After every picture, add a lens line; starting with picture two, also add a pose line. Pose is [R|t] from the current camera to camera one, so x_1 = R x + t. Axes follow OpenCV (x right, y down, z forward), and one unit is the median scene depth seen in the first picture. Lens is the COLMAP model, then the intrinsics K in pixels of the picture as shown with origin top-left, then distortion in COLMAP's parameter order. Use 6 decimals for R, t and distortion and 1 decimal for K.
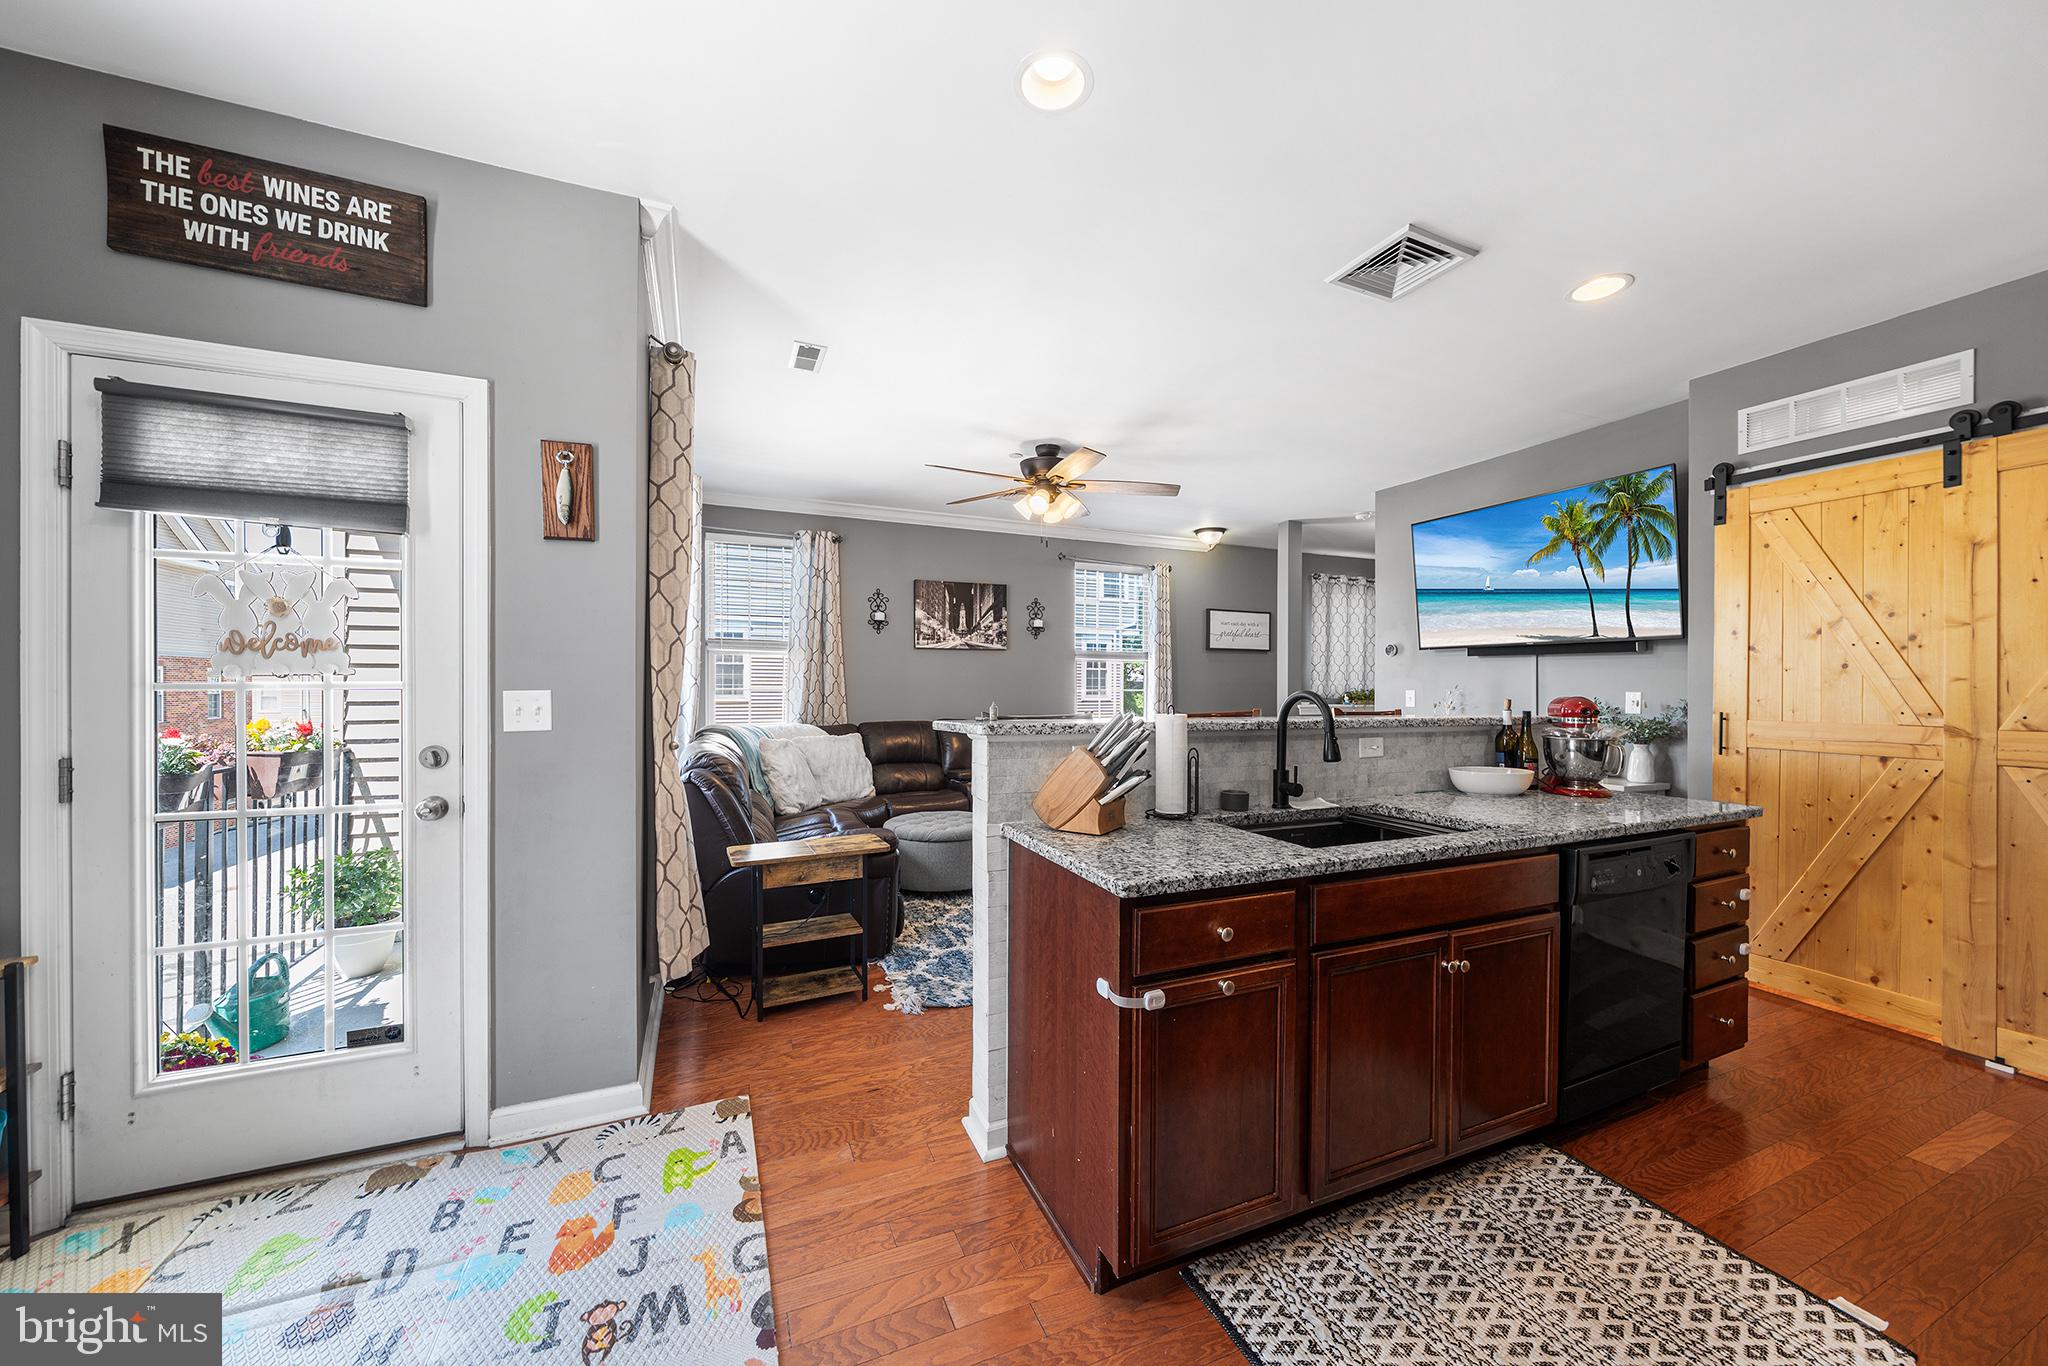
lens RADIAL K [[721.6, 0, 1023.7], [0, 721.6, 688.7], [0, 0, 1]] dist [-0.001997, -0.000175]
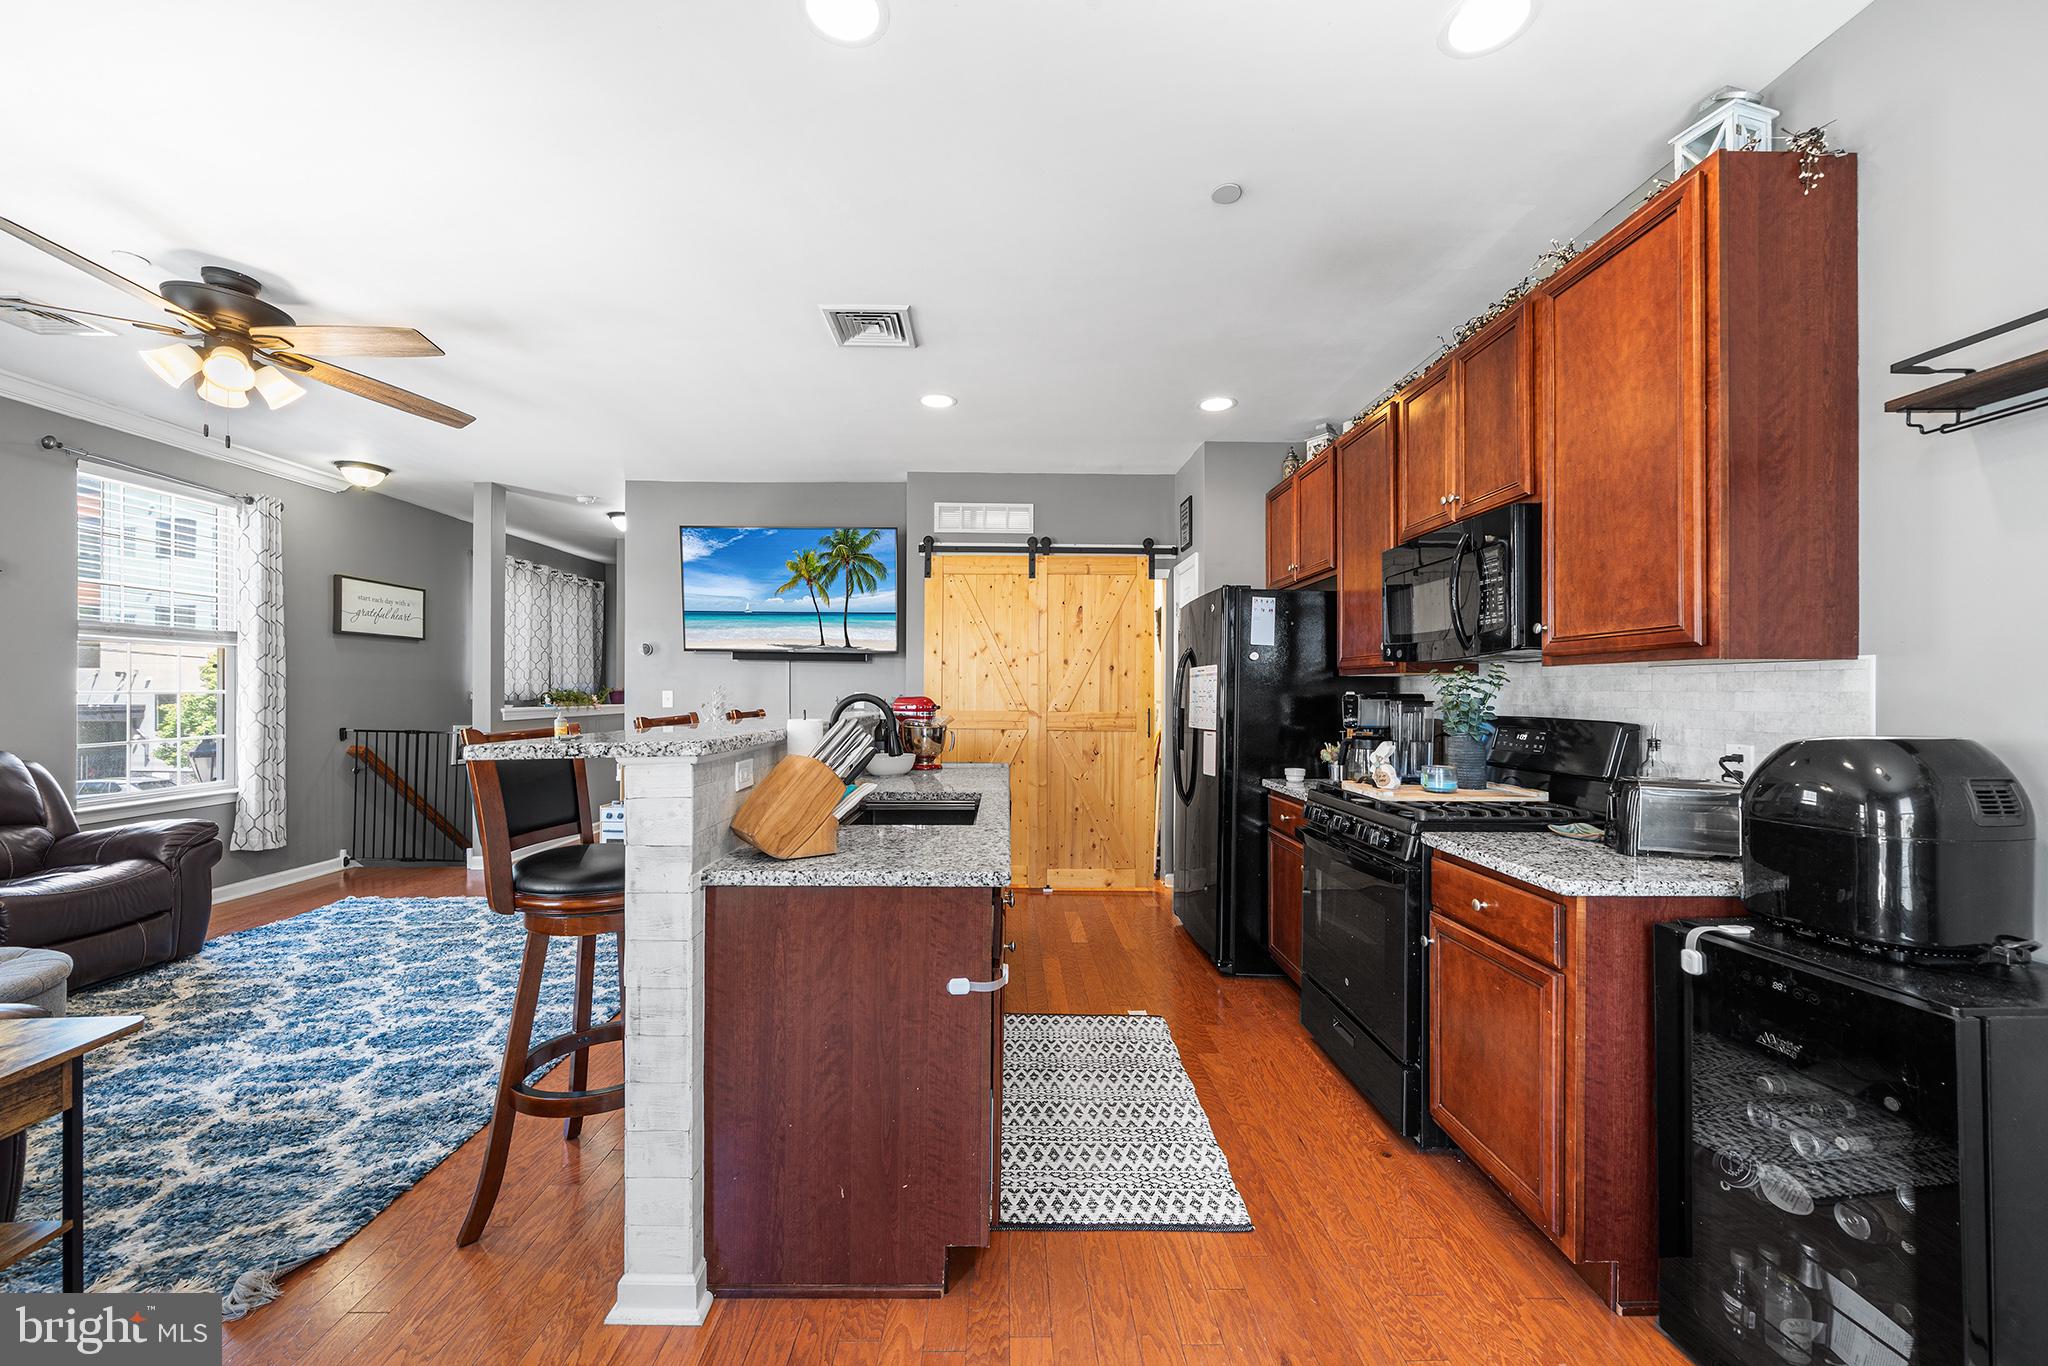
lens RADIAL K [[763.3, 0, 1019.2], [0, 763.3, 688.0], [0, 0, 1]] dist [-0.001220, -0.000152]
pose [[0.380437, -0.000525, 0.924807, -0.318500], [-0.001210, 0.999999, 0.001066, -0.003967], [-0.924806, -0.001525, 0.380436, 0.188277]]
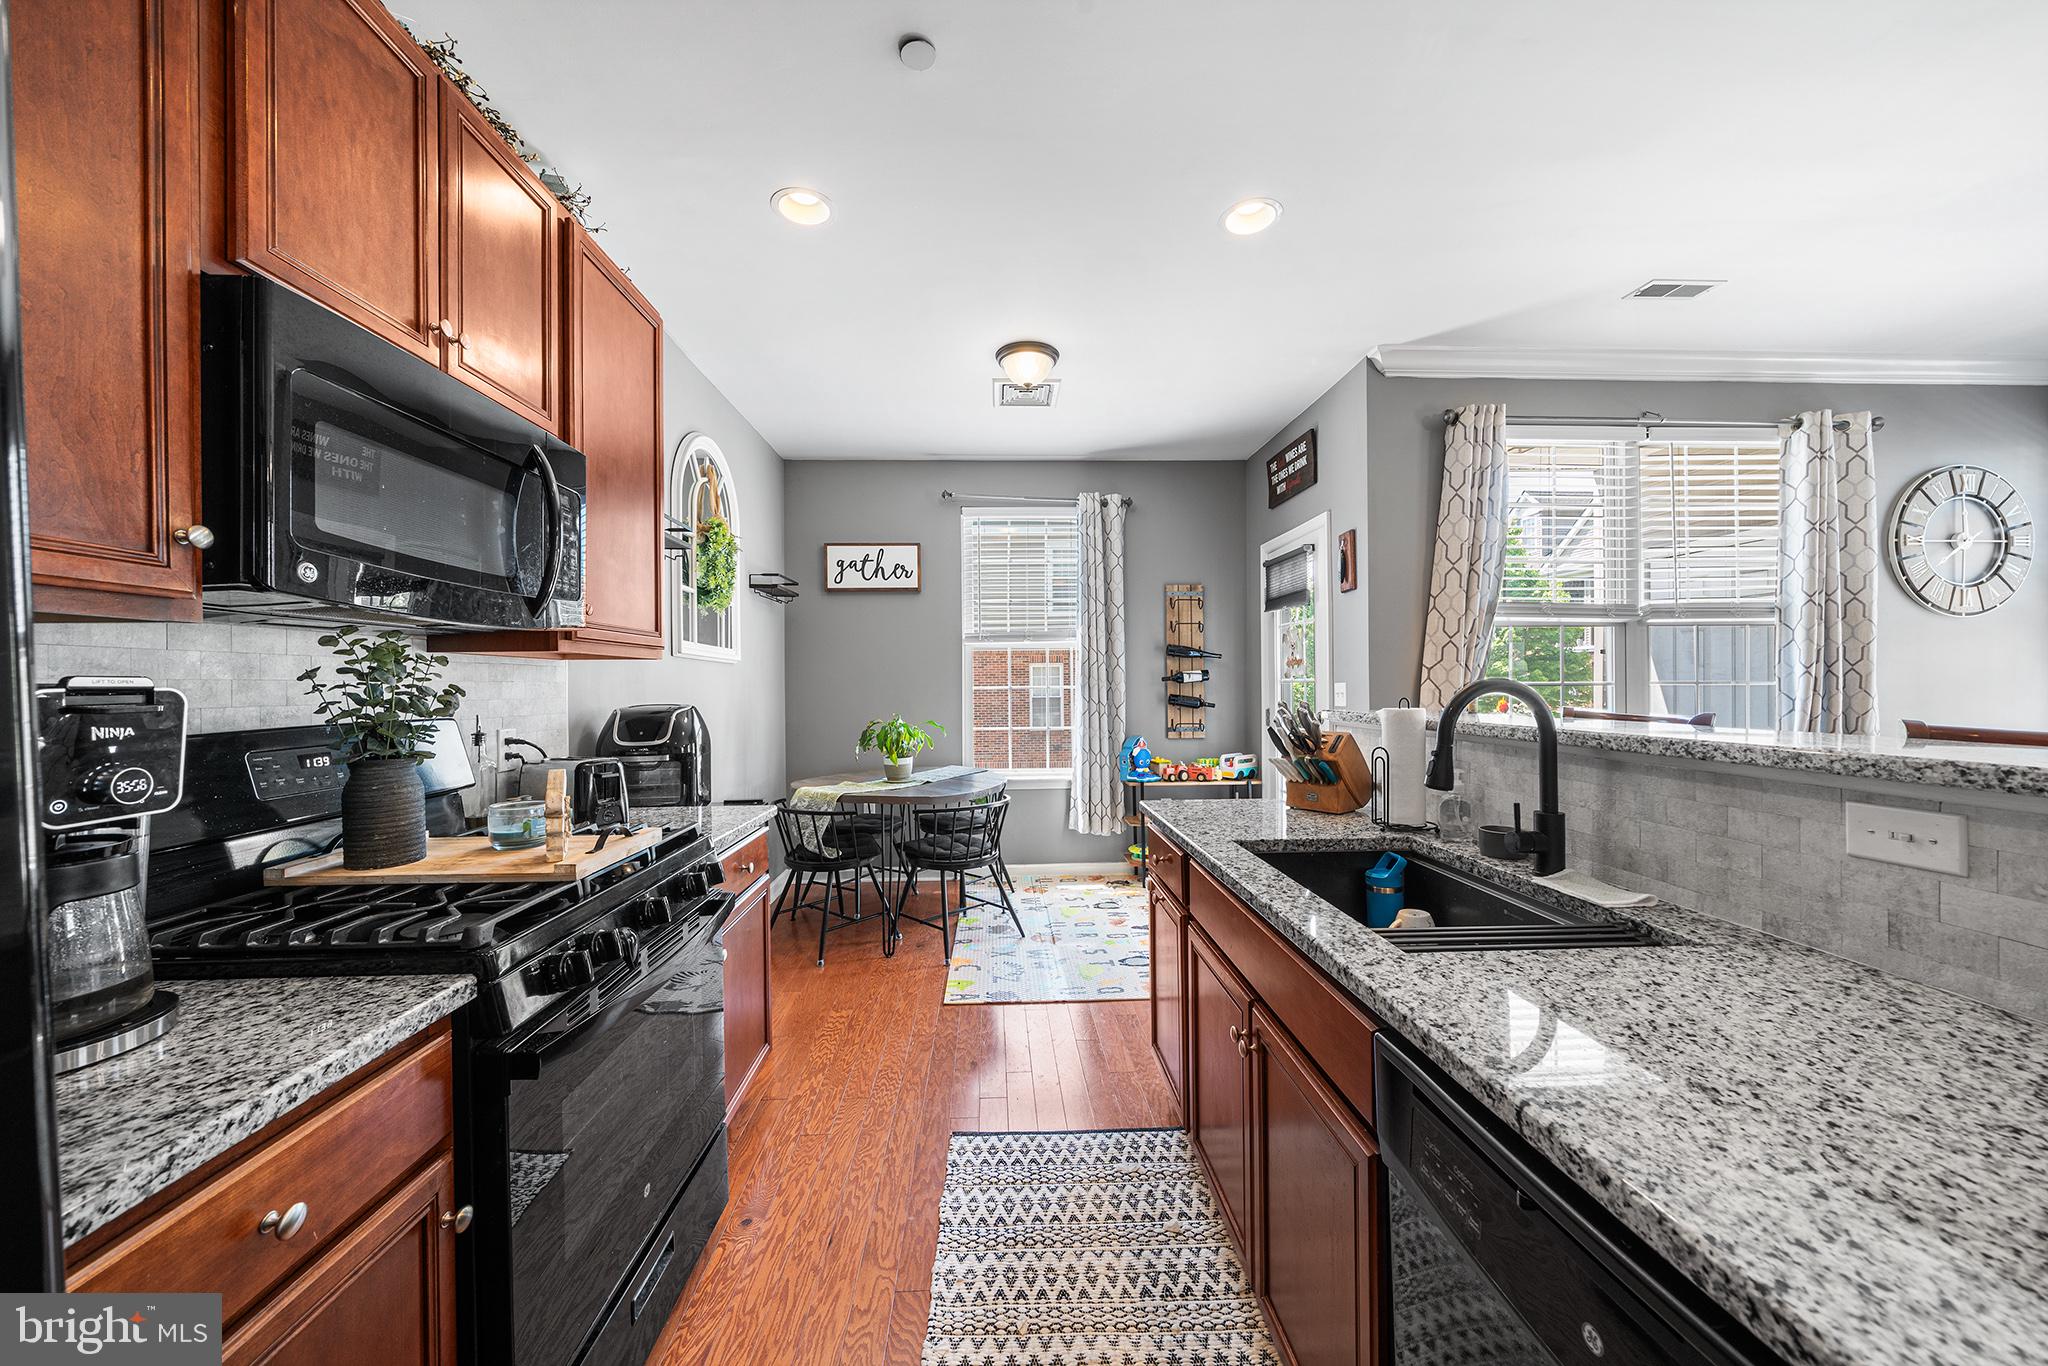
lens RADIAL K [[721.6, 0, 1023.7], [0, 721.6, 688.7], [0, 0, 1]] dist [-0.001997, -0.000175]
pose [[-0.353546, 0.002532, -0.935414, 0.605627], [0.005731, 0.999983, 0.000541, 0.005450], [0.935400, -0.005170, -0.353554, 0.460698]]
